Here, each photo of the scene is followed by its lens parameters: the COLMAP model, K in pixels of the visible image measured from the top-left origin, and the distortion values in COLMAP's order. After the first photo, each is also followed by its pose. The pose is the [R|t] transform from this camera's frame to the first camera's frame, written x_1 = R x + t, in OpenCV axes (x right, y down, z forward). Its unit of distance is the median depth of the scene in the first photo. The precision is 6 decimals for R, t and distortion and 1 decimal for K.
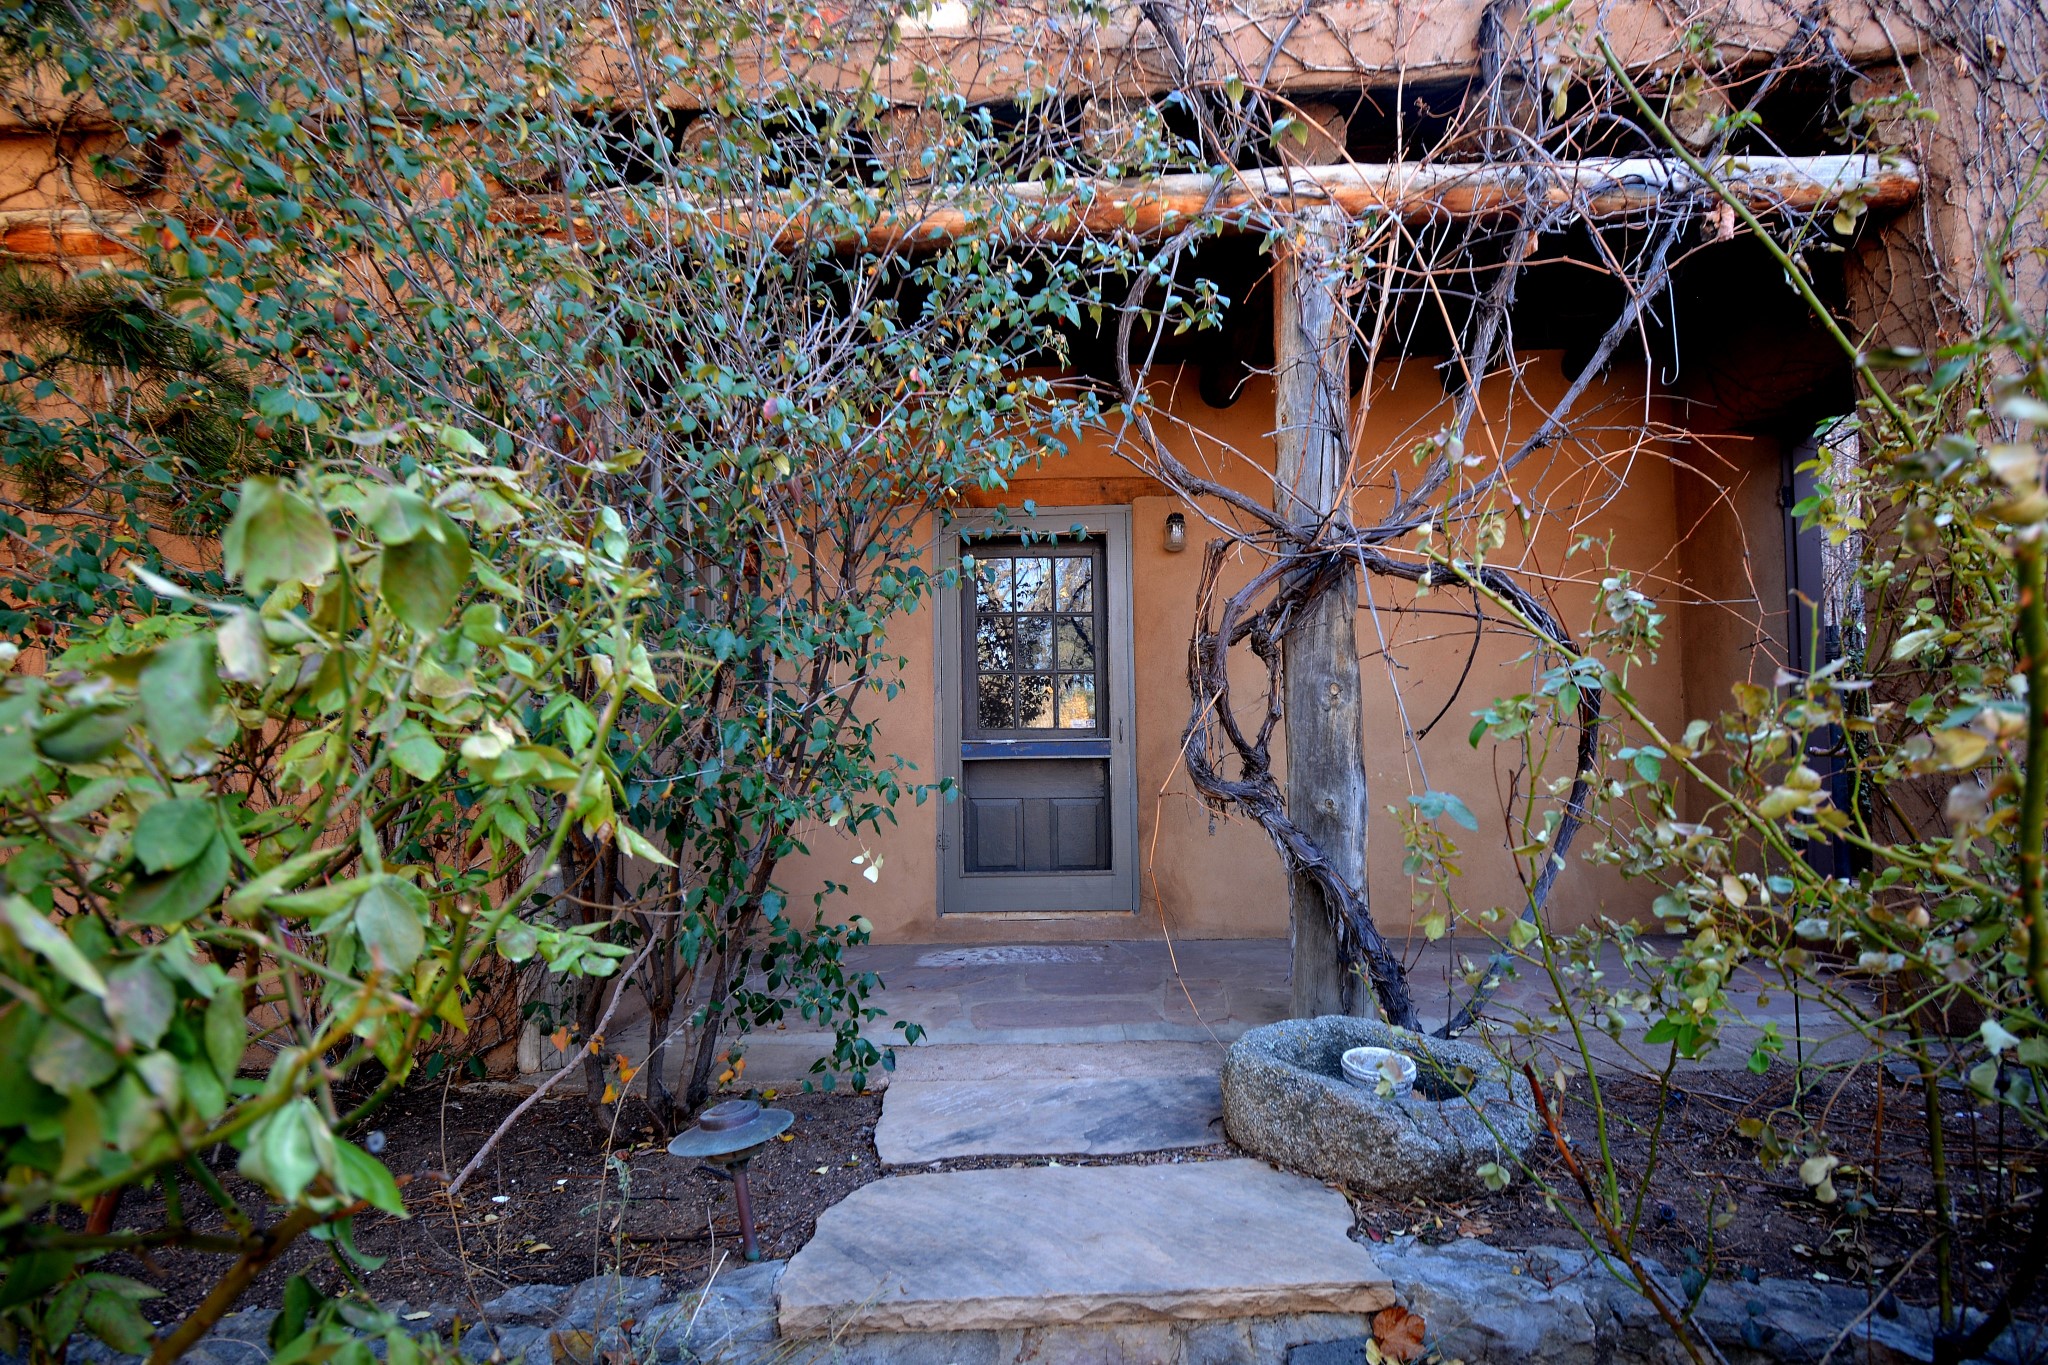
lens RADIAL K [[911.6, 0, 998.8], [0, 911.6, 754.2], [0, 0, 1]] dist [-0.024078, -0.001945]
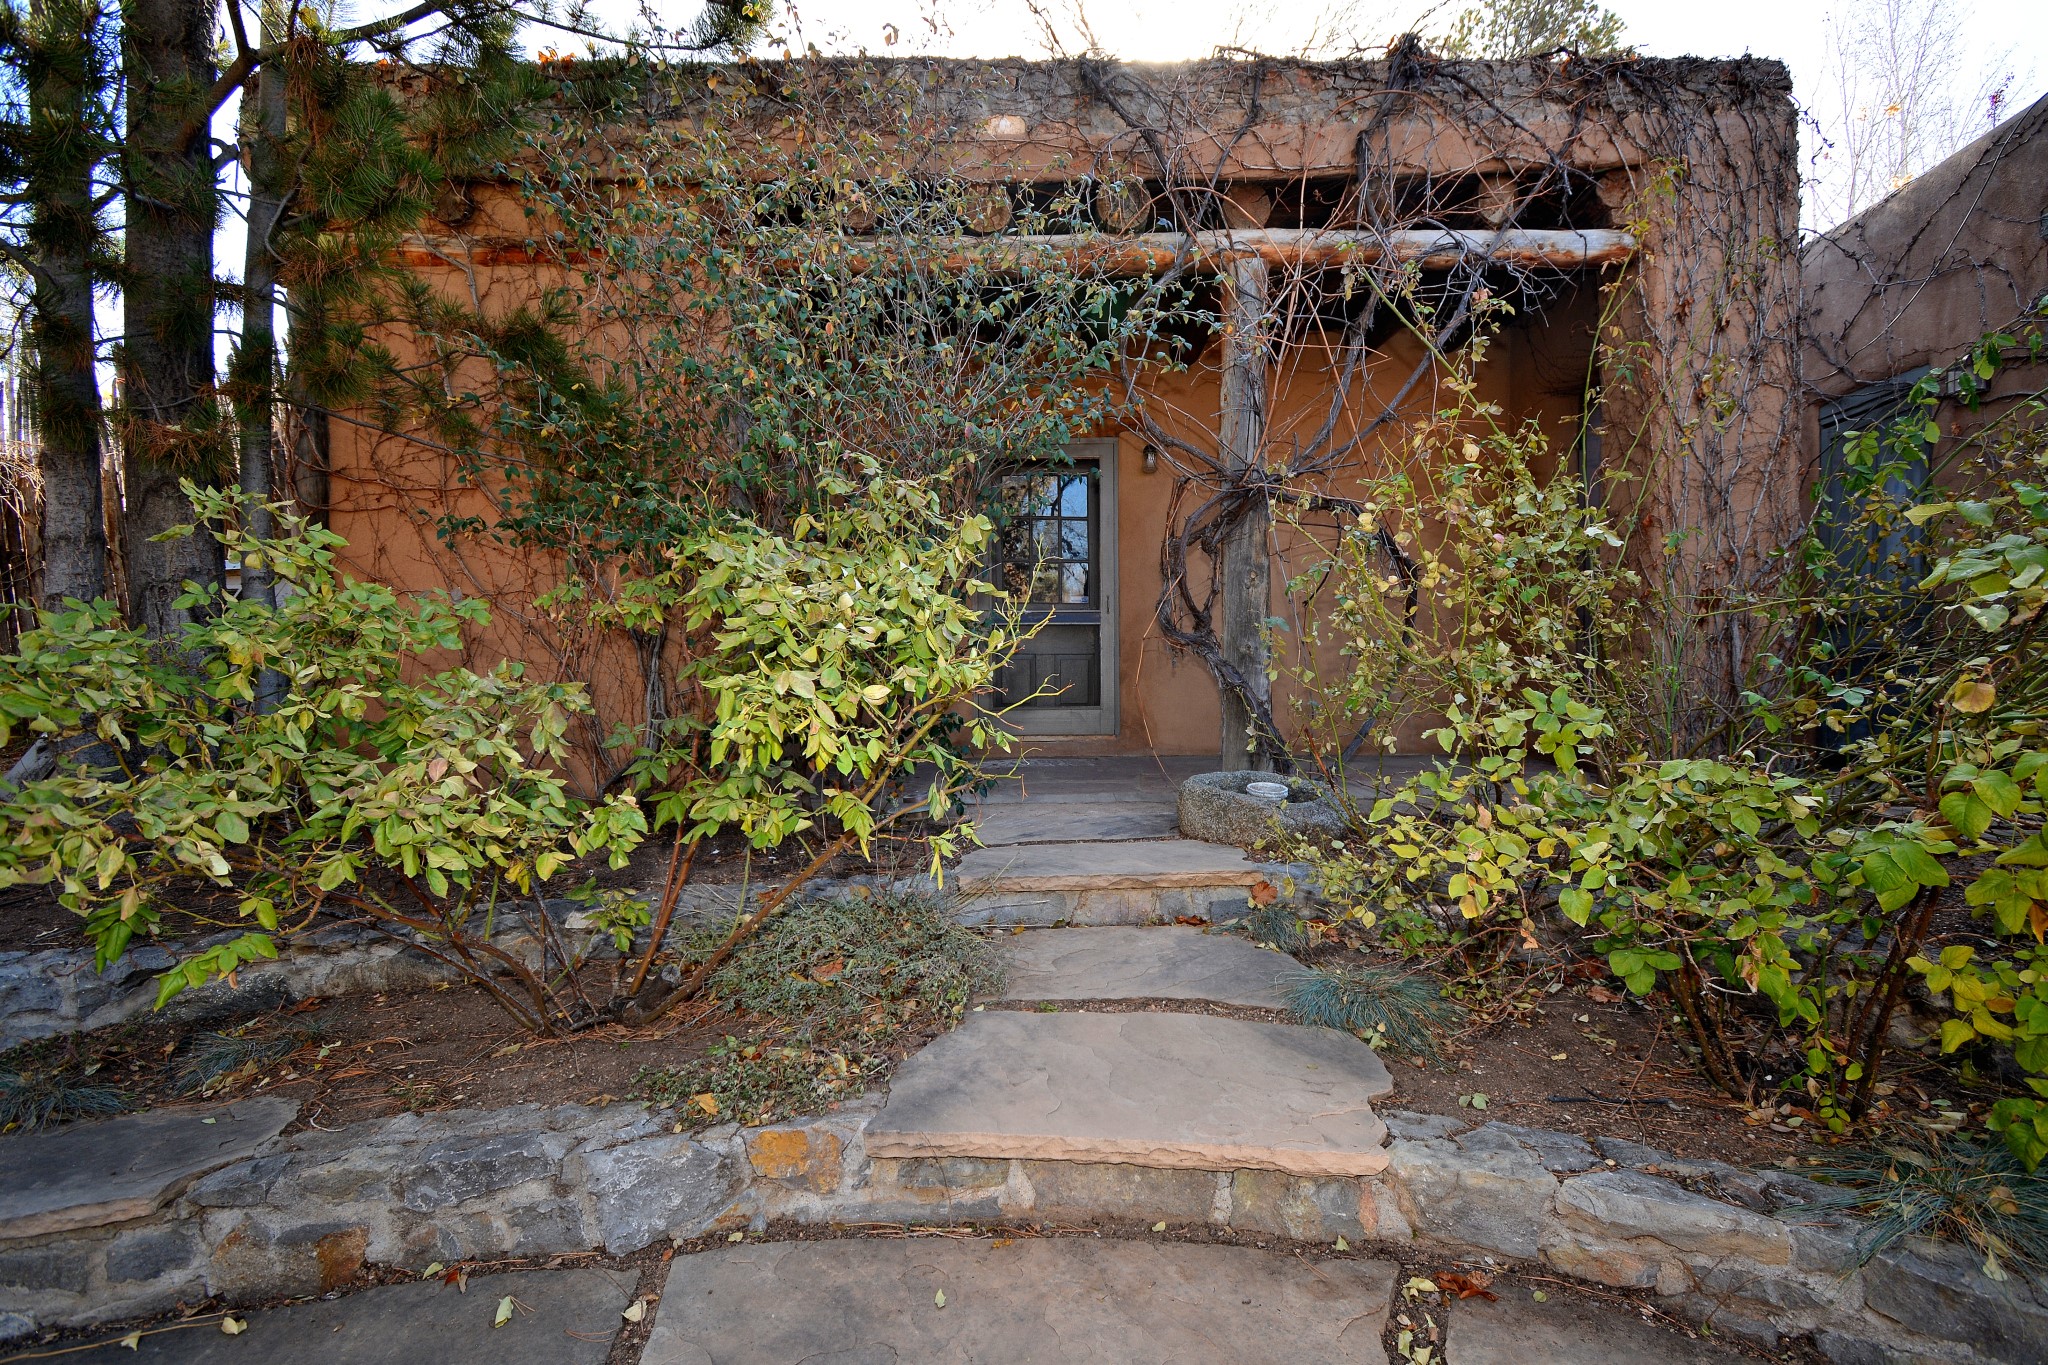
lens RADIAL K [[911.6, 0, 1010.8], [0, 911.6, 678.4], [0, 0, 1]] dist [-0.024078, -0.001945]
pose [[0.998517, 0.005721, 0.054142, -0.133127], [-0.008113, 0.998996, 0.044055, 0.041325], [-0.053836, -0.044429, 0.997561, -0.555614]]
